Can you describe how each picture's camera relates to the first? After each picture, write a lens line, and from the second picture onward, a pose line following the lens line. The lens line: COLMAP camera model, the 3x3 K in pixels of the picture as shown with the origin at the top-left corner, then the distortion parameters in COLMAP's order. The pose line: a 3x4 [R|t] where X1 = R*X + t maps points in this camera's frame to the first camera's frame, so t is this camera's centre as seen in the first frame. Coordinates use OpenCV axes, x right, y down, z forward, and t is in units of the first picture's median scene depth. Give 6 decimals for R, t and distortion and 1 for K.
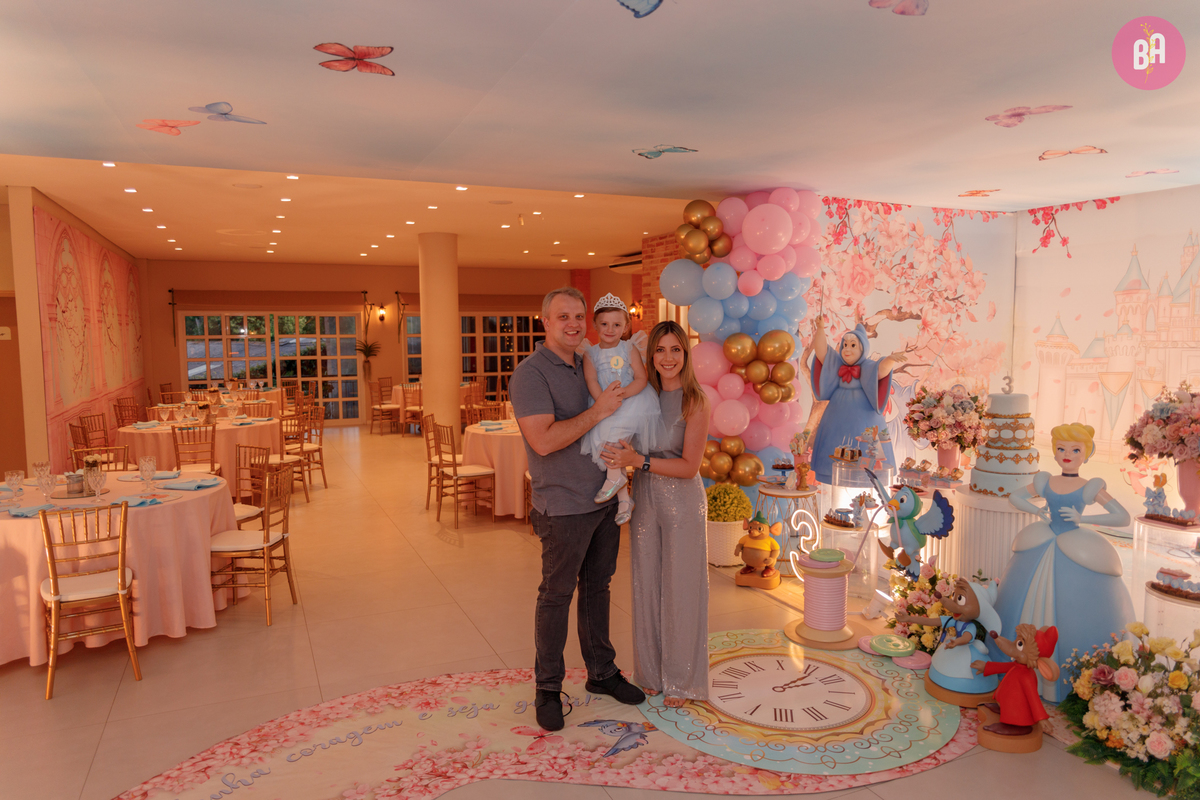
lens RADIAL K [[803.9, 0, 583.3], [0, 803.9, 396.6], [0, 0, 1]] dist [-0.005562, -0.002303]
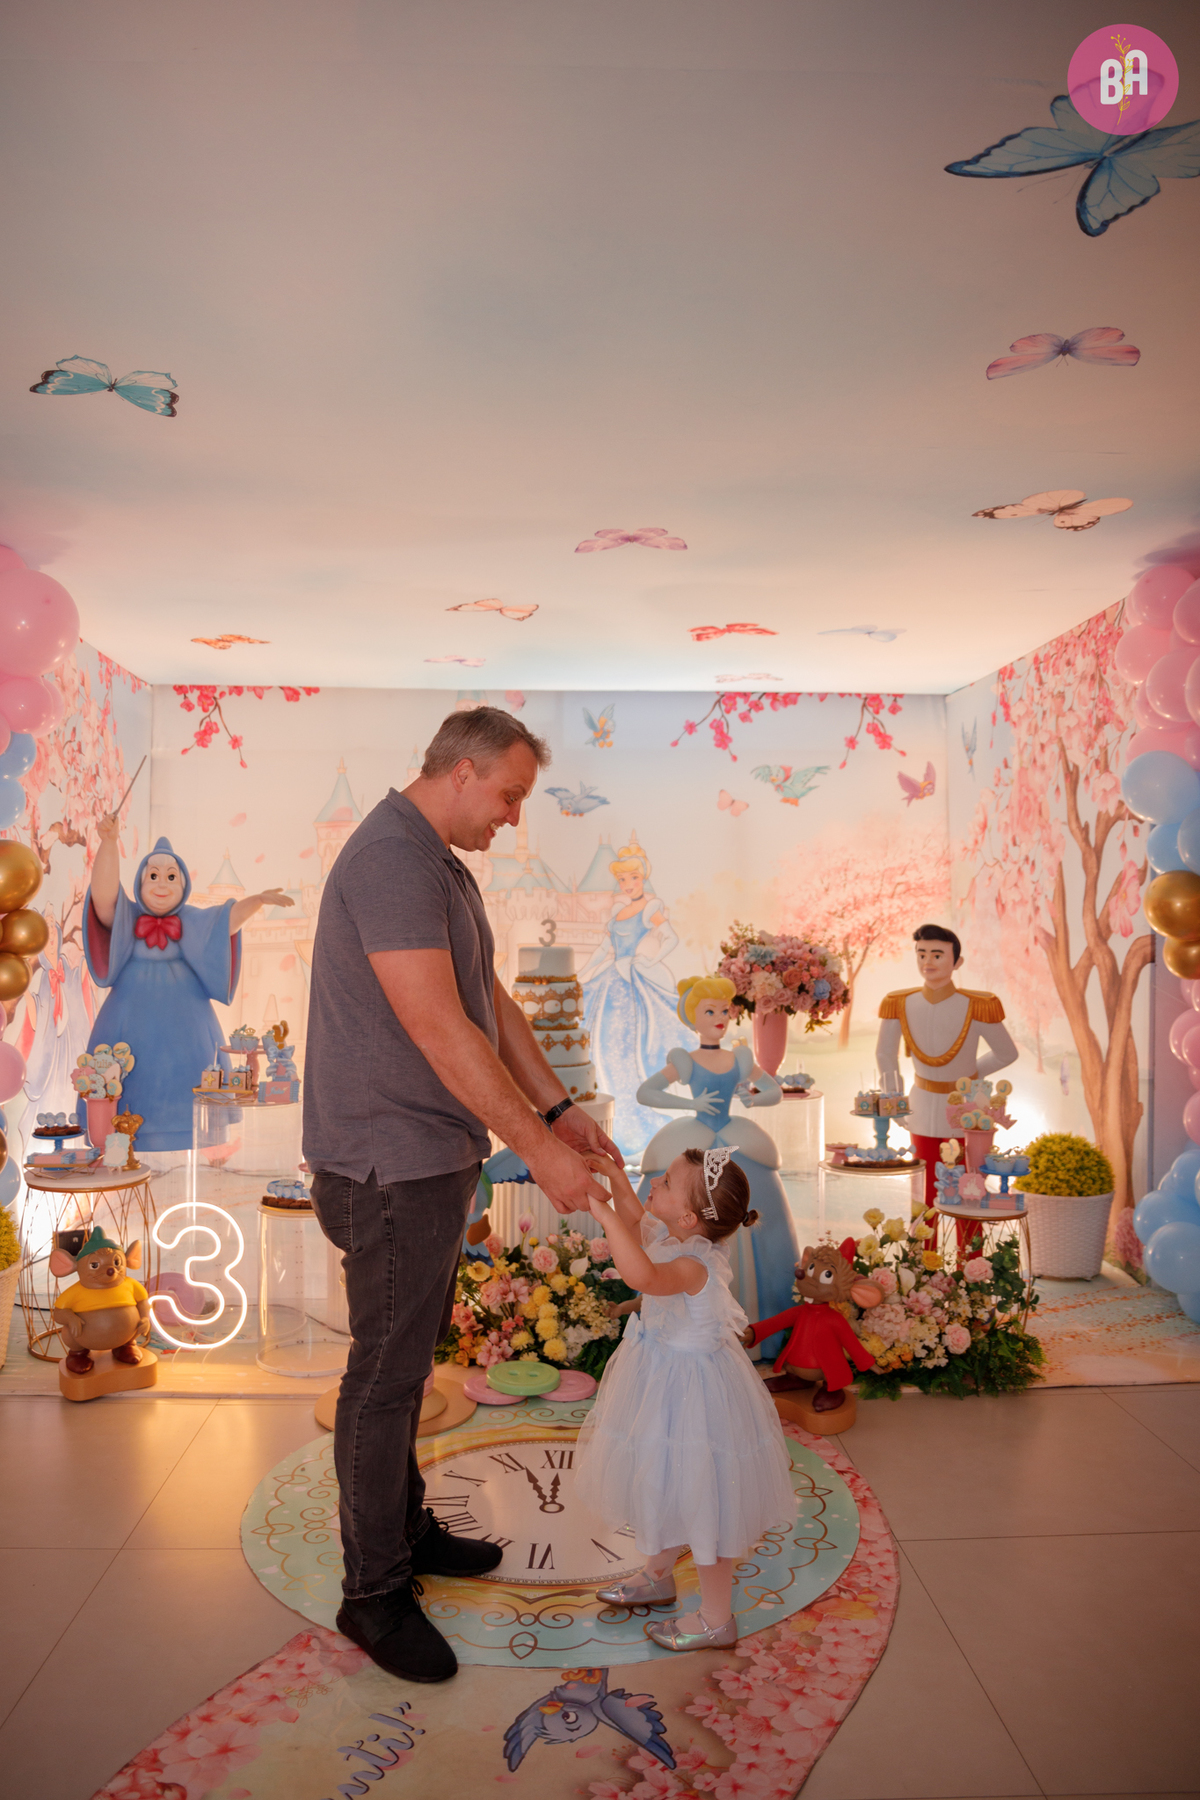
lens RADIAL K [[1330.1, 0, 594.7], [0, 1330.1, 912.2], [0, 0, 1]] dist [-0.118877, 0.094871]
pose [[0.348776, 0.020832, 0.936975, -0.337354], [0.064970, 0.996810, -0.046347, 0.015042], [-0.934952, 0.077040, 0.346310, 0.411010]]
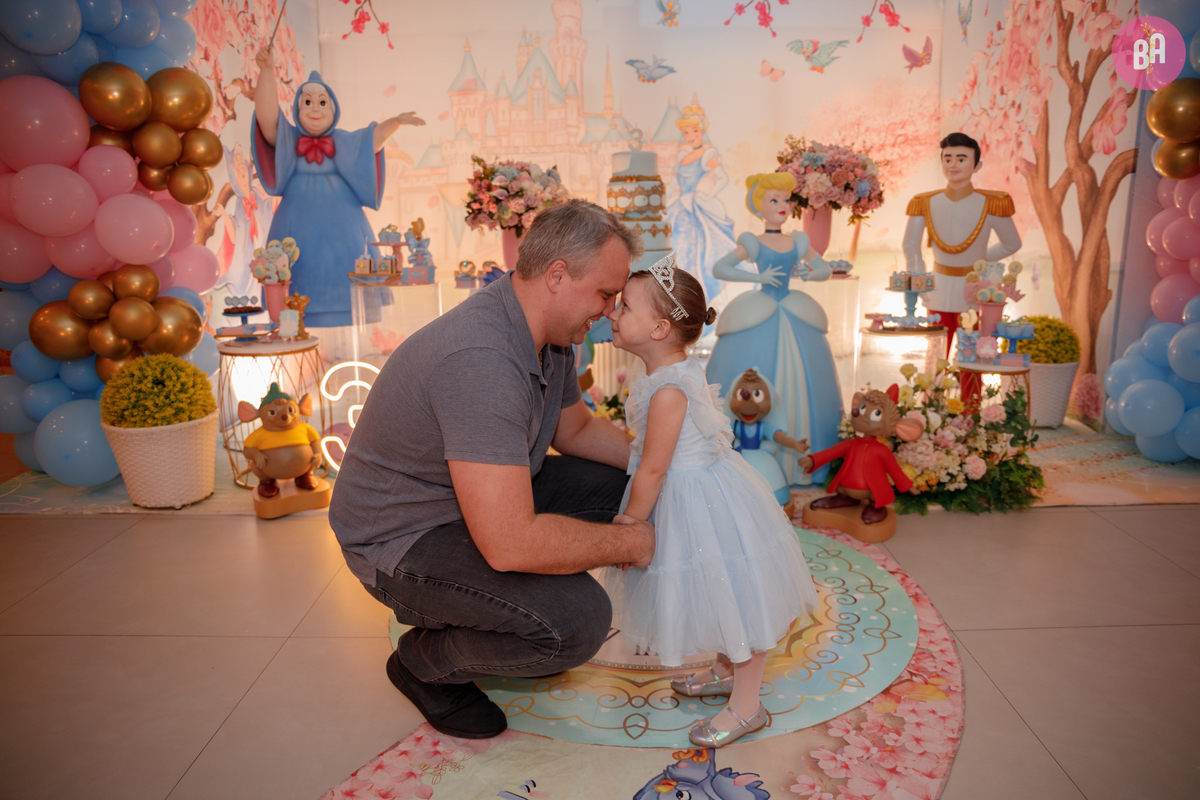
lens RADIAL K [[863.5, 0, 620.9], [0, 863.5, 418.1], [0, 0, 1]] dist [-0.119786, 0.093341]
pose [[0.380633, -0.204352, 0.901864, -0.202167], [0.075991, 0.978891, 0.189733, 0.064830], [-0.921599, -0.003686, 0.388127, 0.483278]]
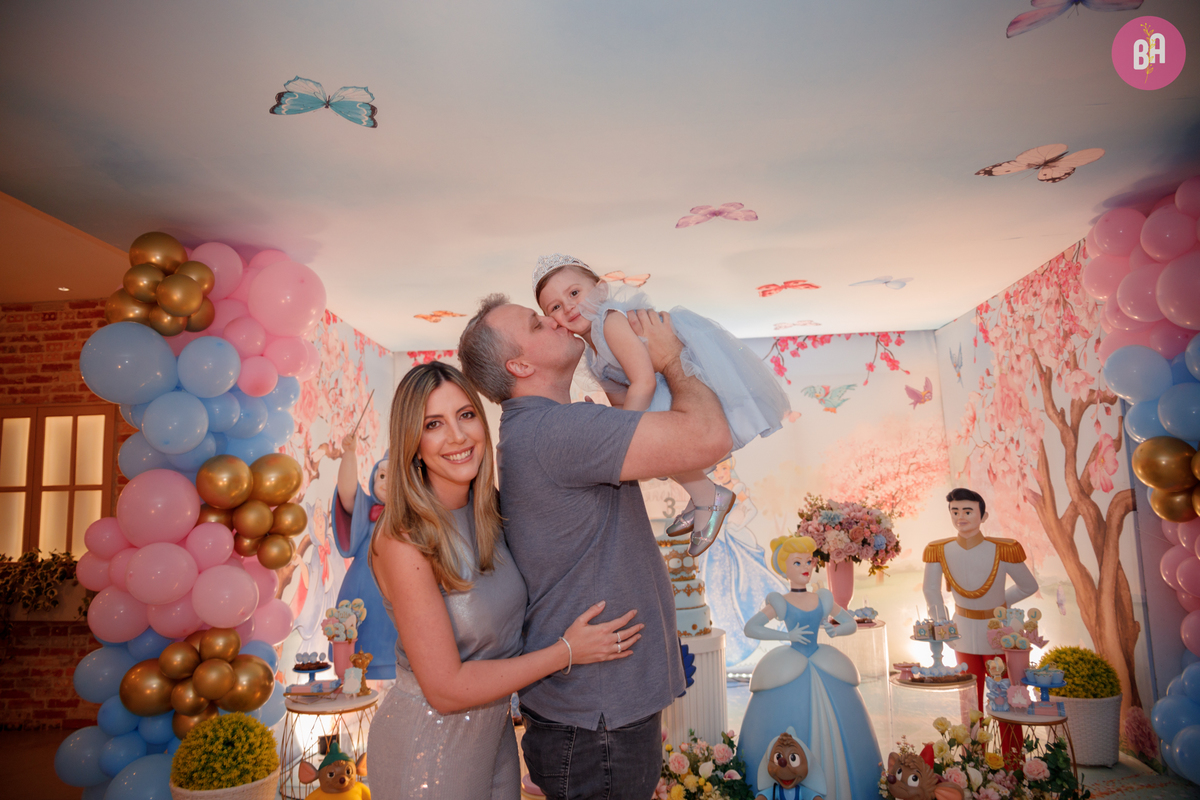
lens RADIAL K [[824.1, 0, 600.2], [0, 824.1, 397.5], [0, 0, 1]] dist [-0.118819, 0.095016]
pose [[0.446896, 0.116801, 0.886928, -0.223720], [0.096661, 0.979331, -0.177674, 0.014202], [-0.889349, 0.165133, 0.426369, 0.466041]]
